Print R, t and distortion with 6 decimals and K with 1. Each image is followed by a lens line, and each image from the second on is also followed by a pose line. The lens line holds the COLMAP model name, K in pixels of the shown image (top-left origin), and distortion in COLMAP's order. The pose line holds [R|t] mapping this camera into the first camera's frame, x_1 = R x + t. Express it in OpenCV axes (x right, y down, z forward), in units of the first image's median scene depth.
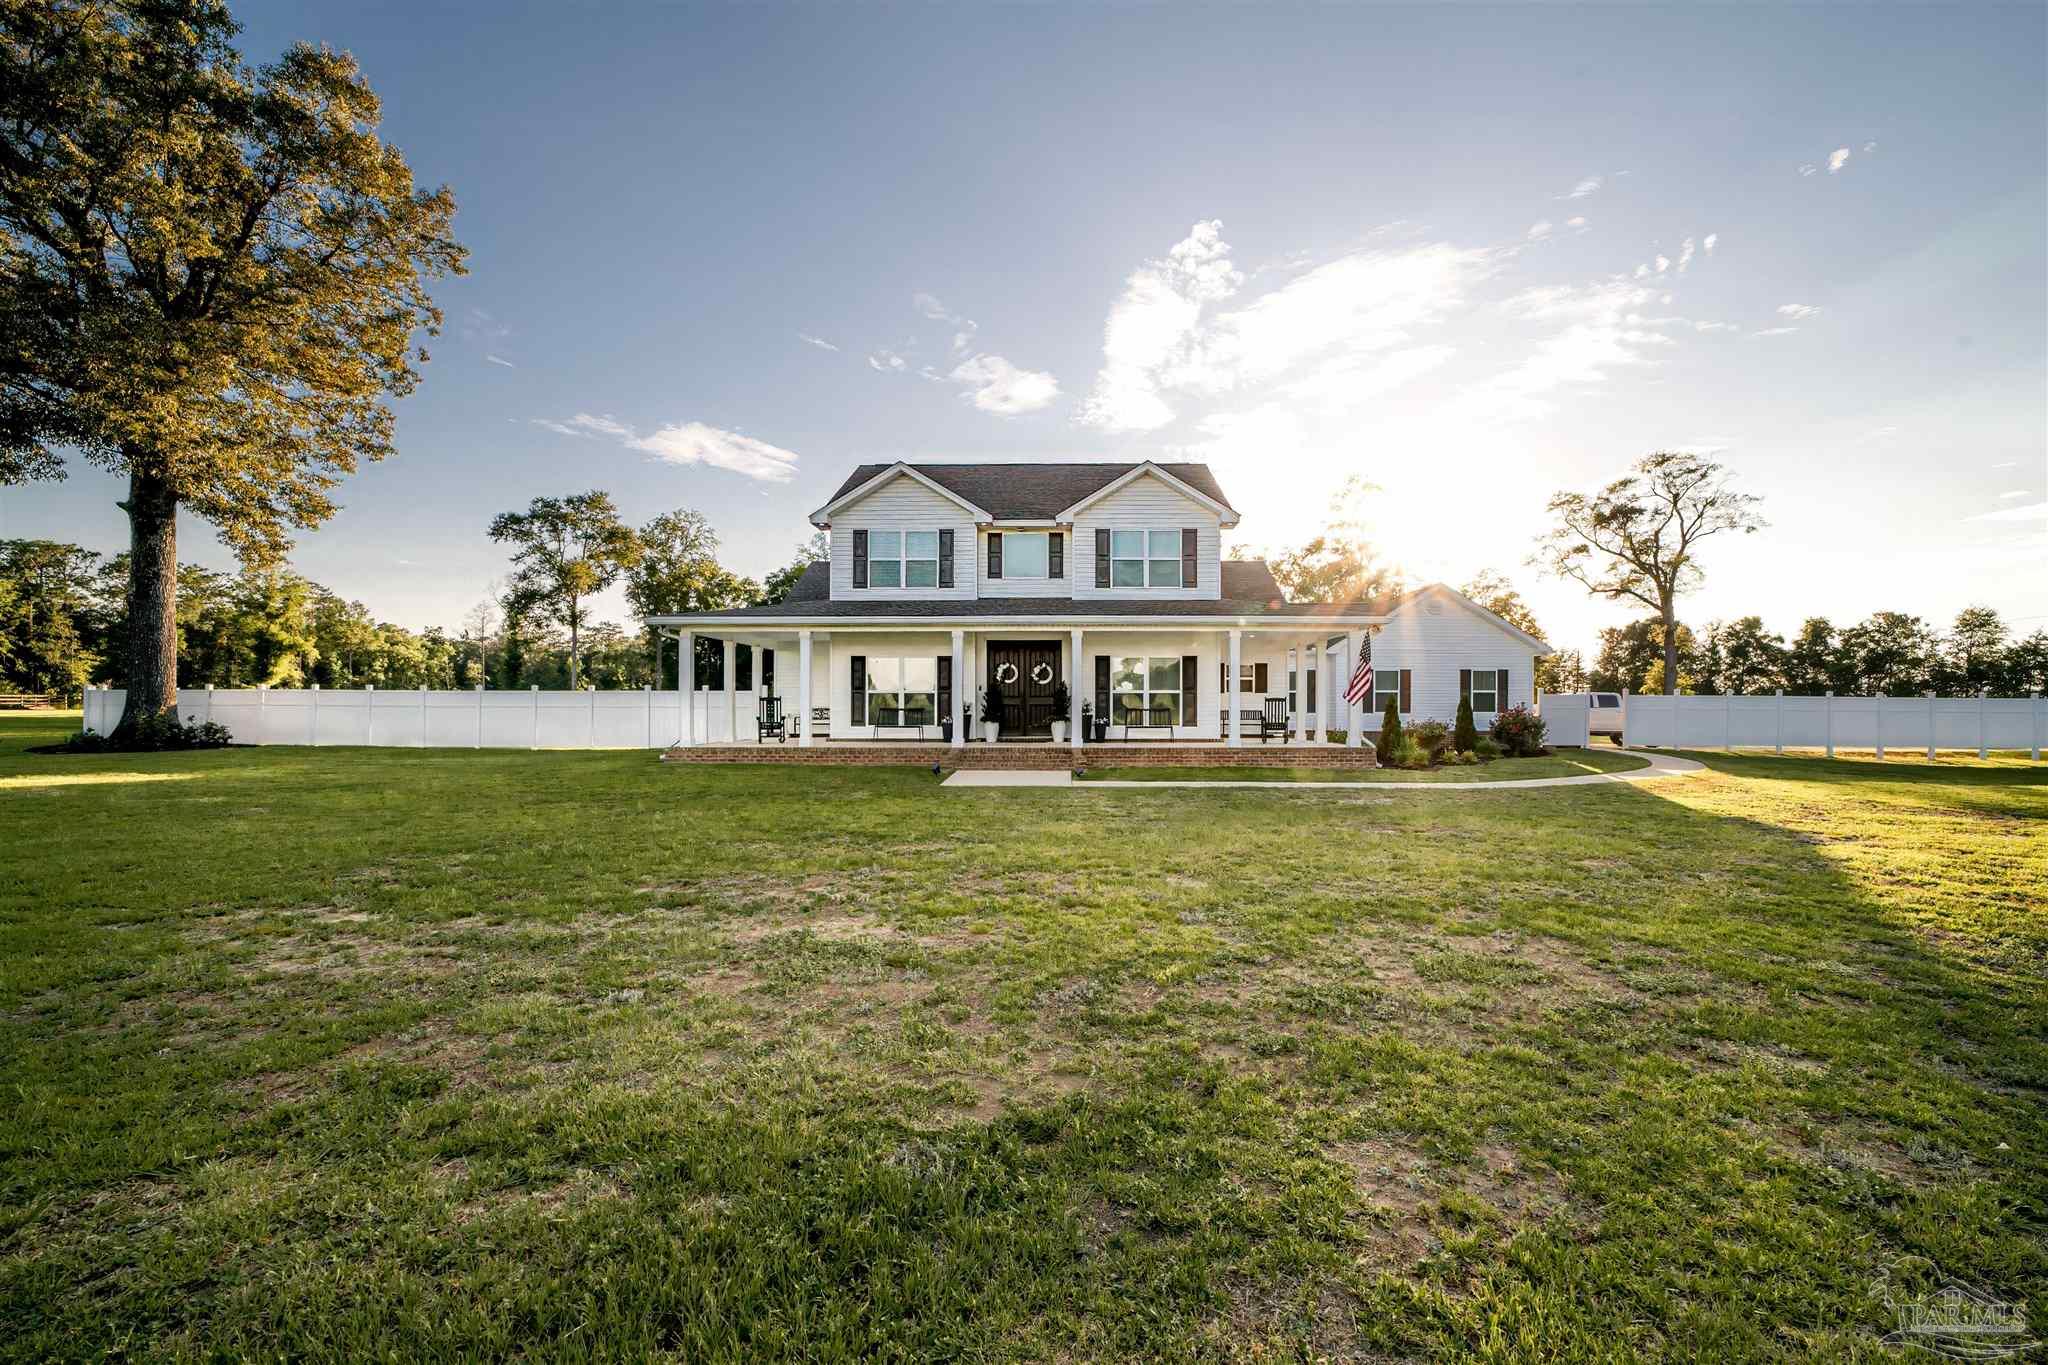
lens RADIAL K [[823.9, 0, 1064.4], [0, 823.9, 706.5], [0, 0, 1]] dist [-0.009853, 0.000009]
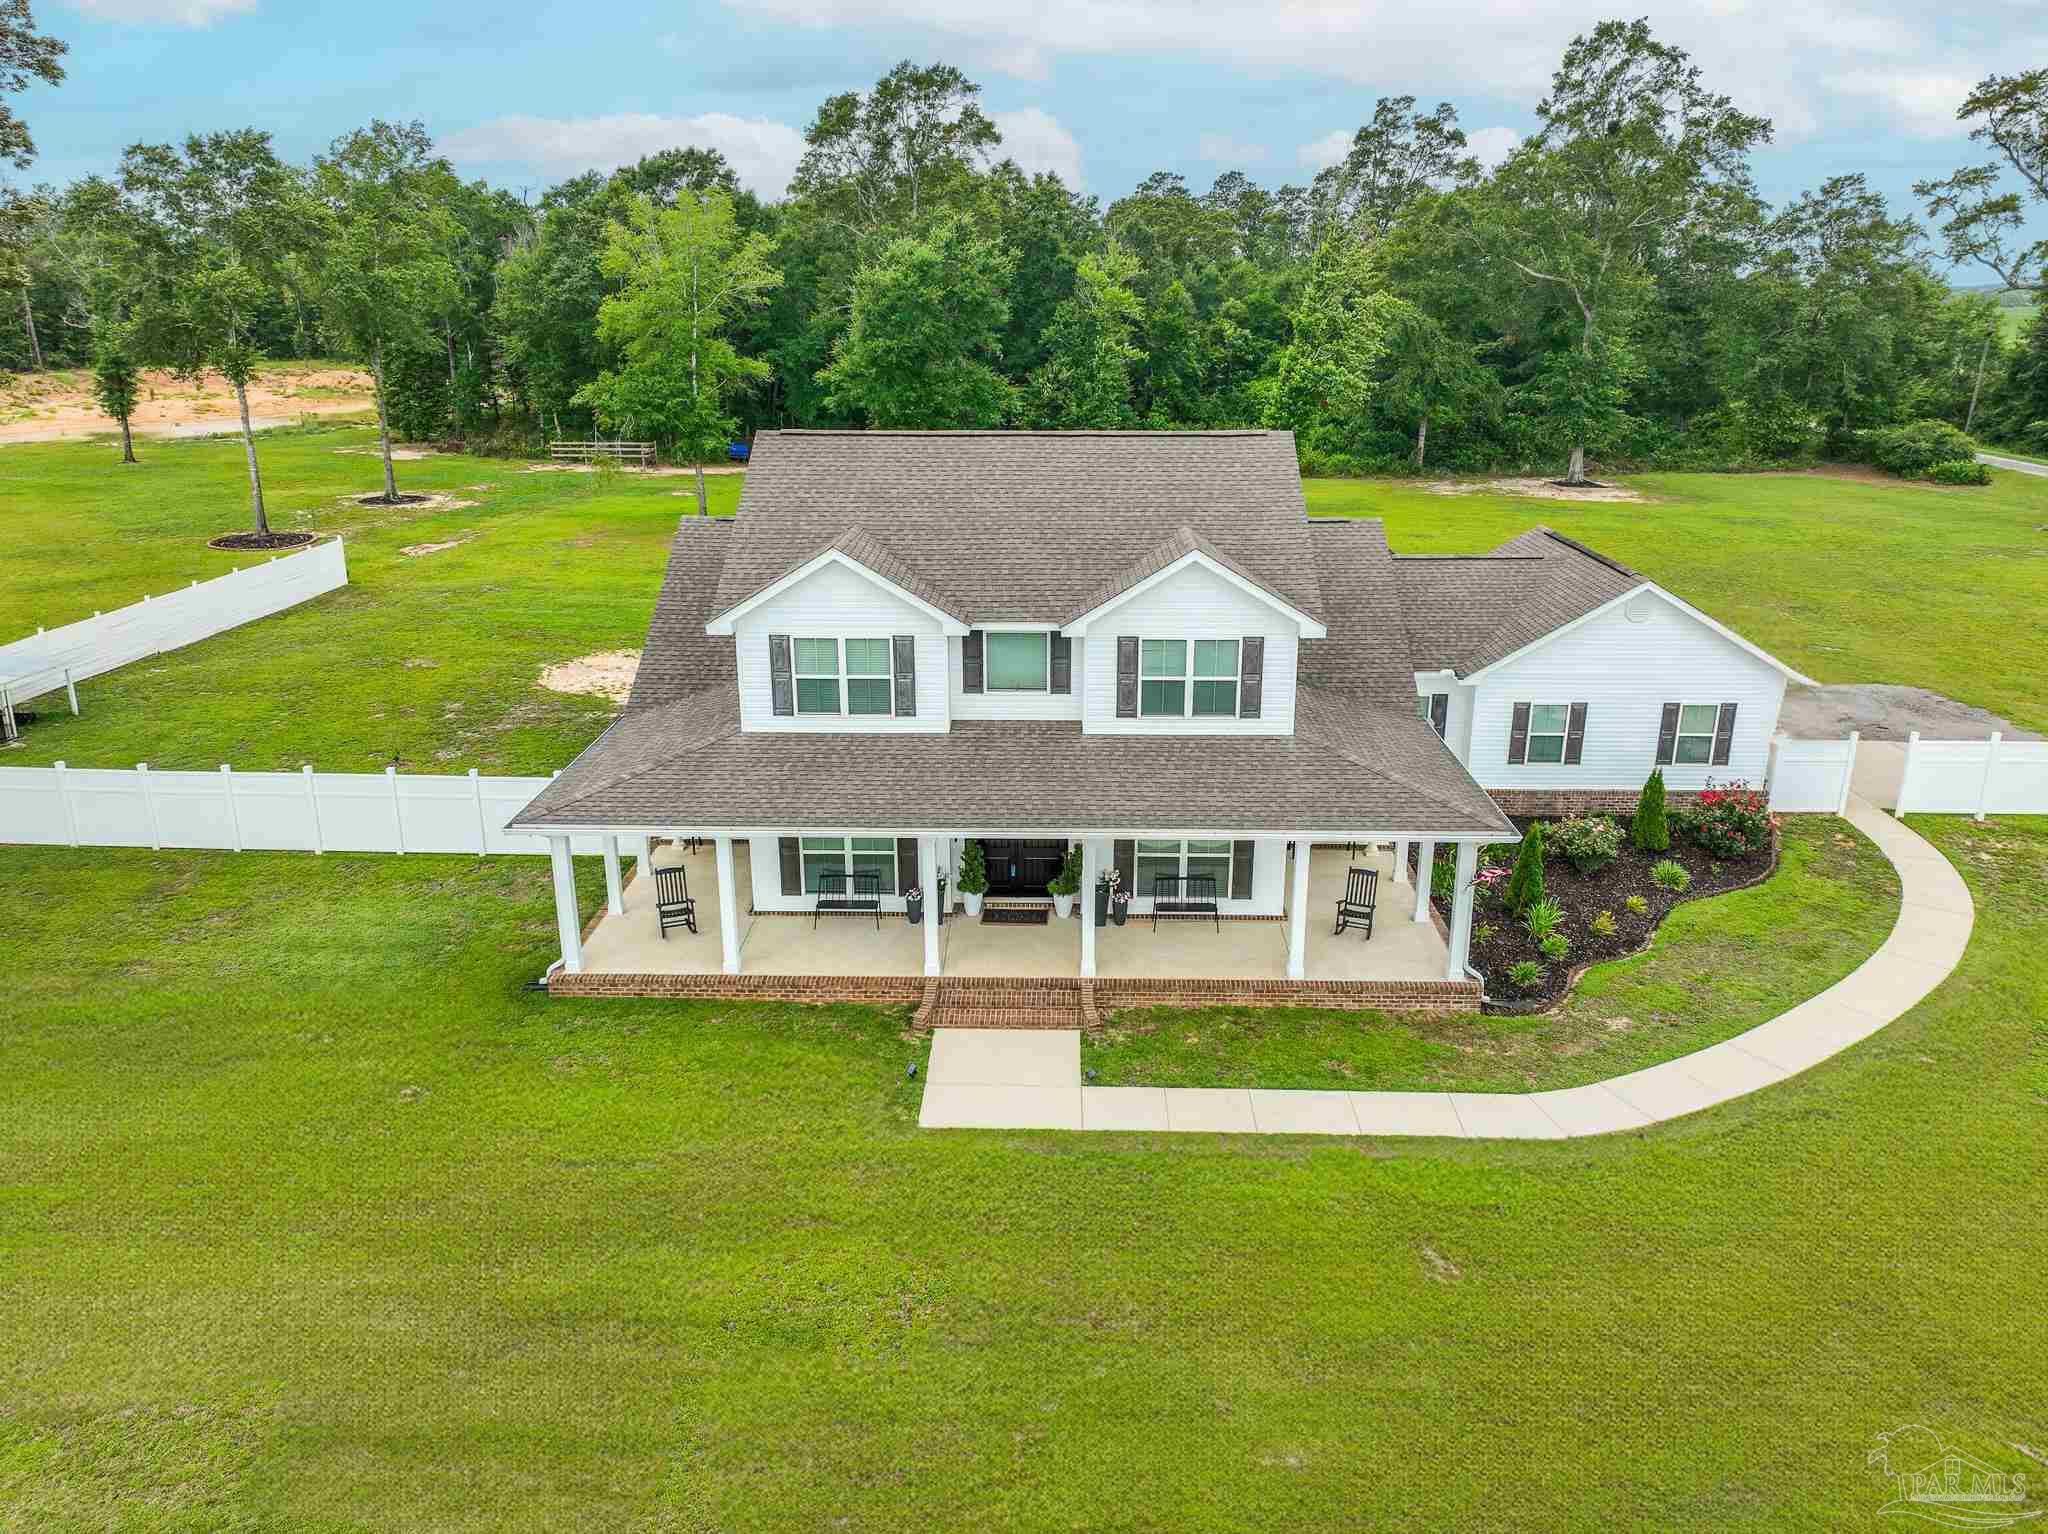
lens RADIAL K [[1426.9, 0, 1029.2], [0, 1426.9, 765.8], [0, 0, 1]] dist [0.015003, -0.003913]
pose [[0.999744, 0.002009, -0.022543, -0.009253], [0.005104, 0.950386, 0.311030, -0.482232], [0.022050, -0.311066, 0.950133, -0.175436]]
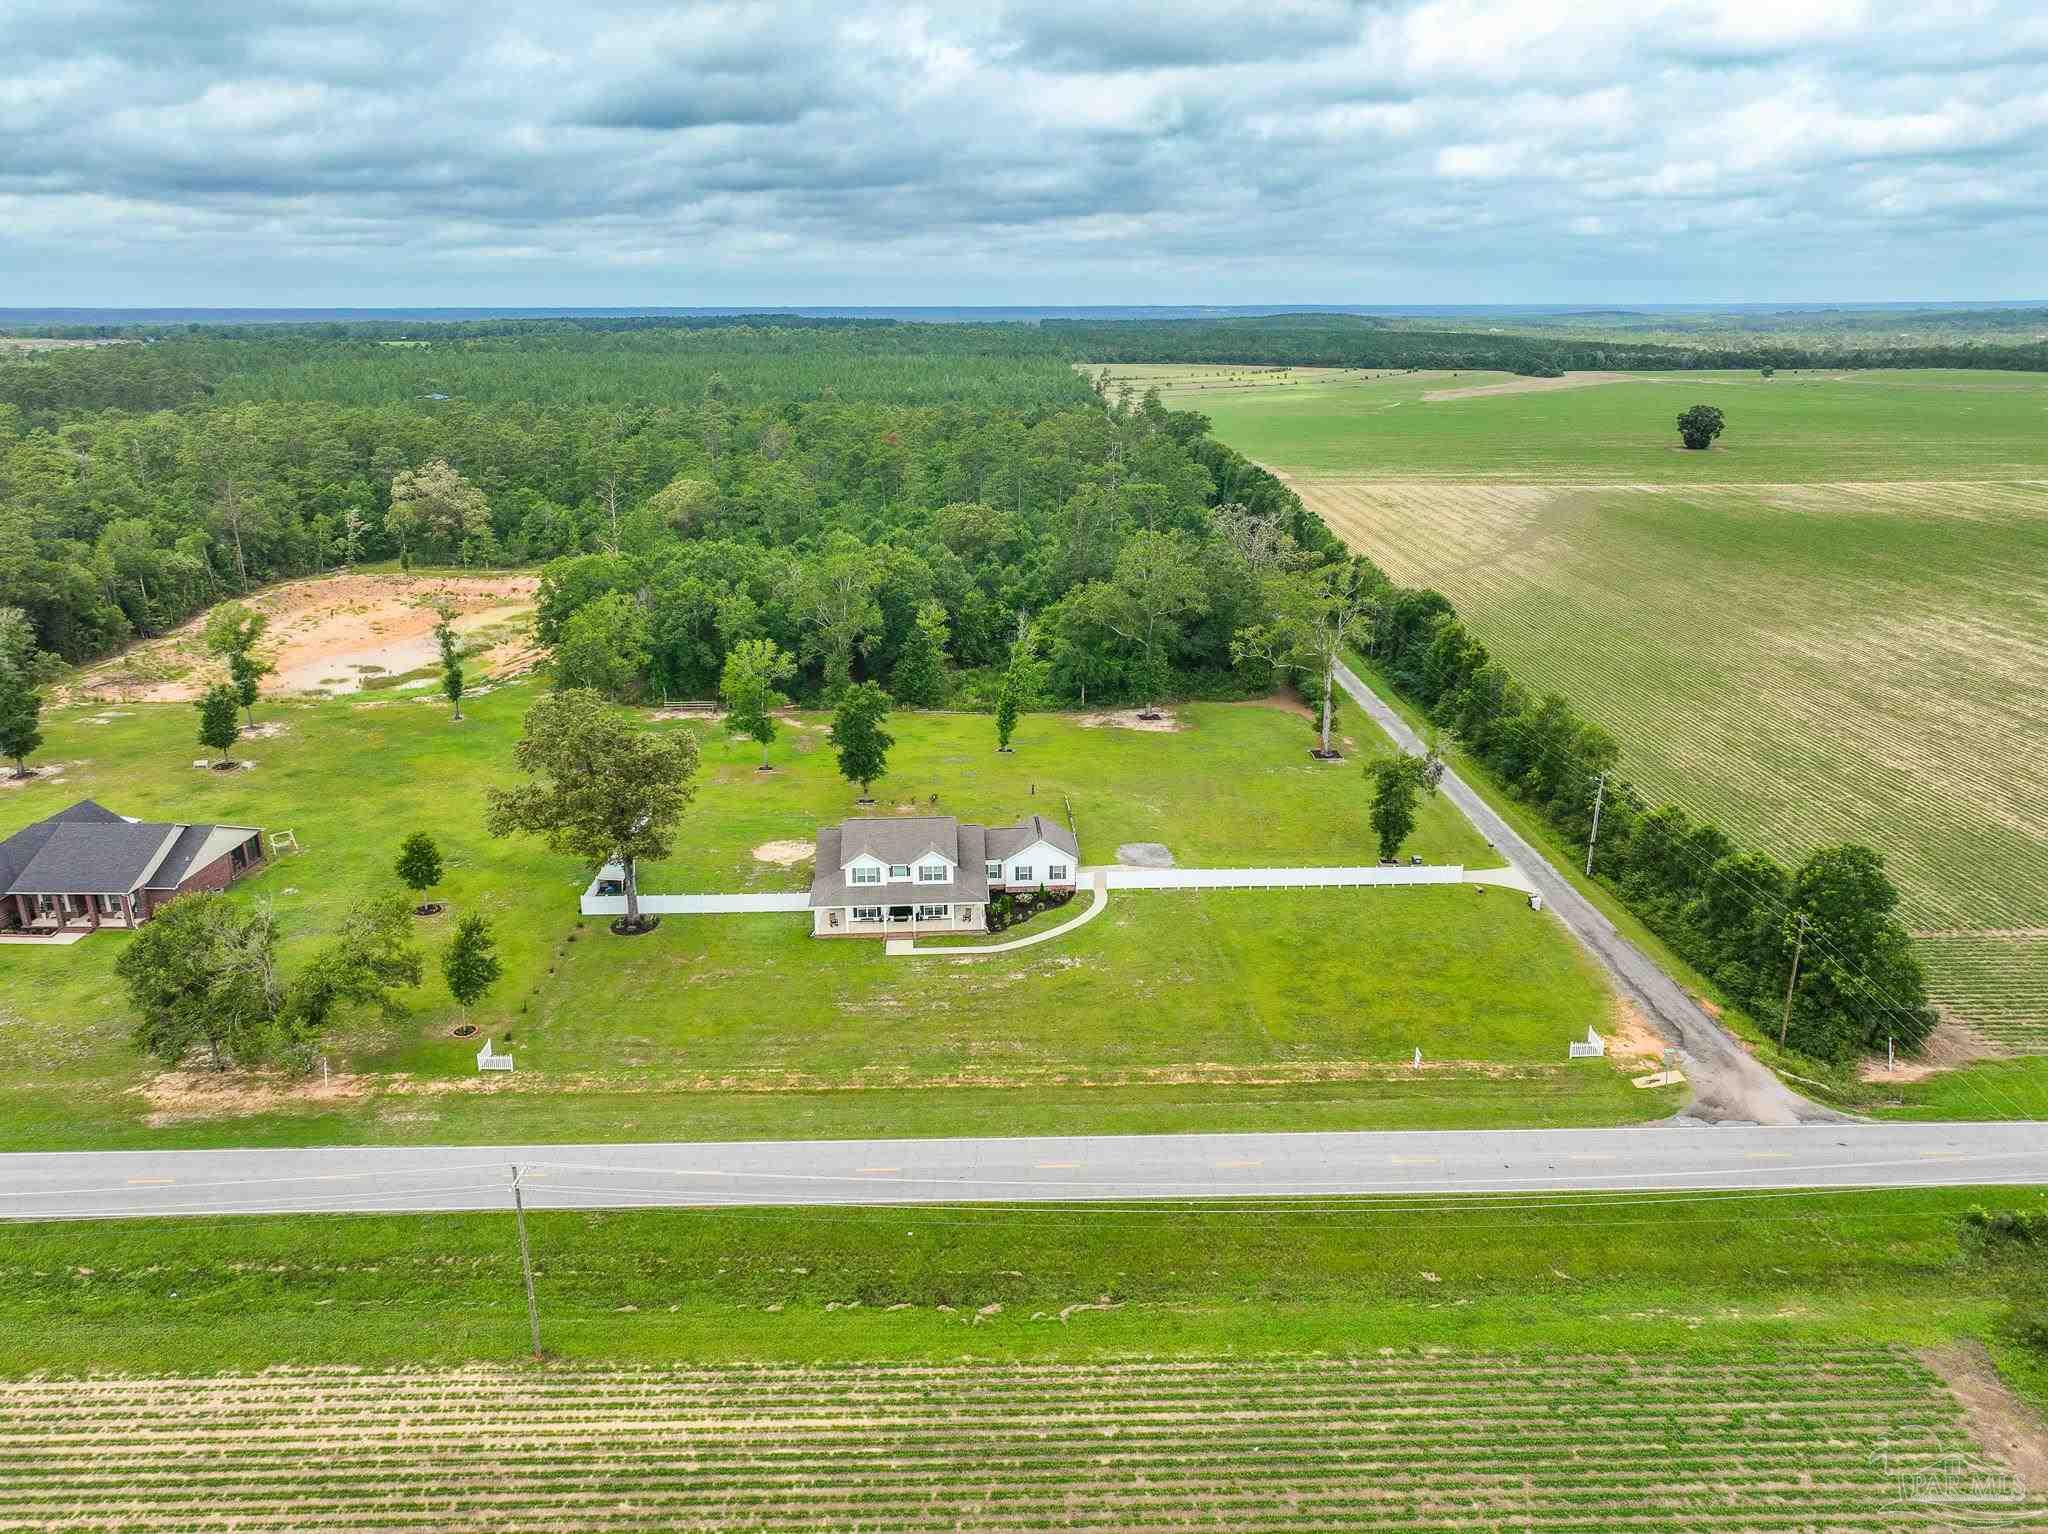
lens RADIAL K [[1426.9, 0, 1022.0], [0, 1426.9, 768.3], [0, 0, 1]] dist [0.015003, -0.003913]
pose [[0.997634, -0.029050, 0.062311, 0.112080], [0.008844, 0.953038, 0.302723, -2.518133], [-0.068179, -0.301455, 0.951040, -4.874011]]
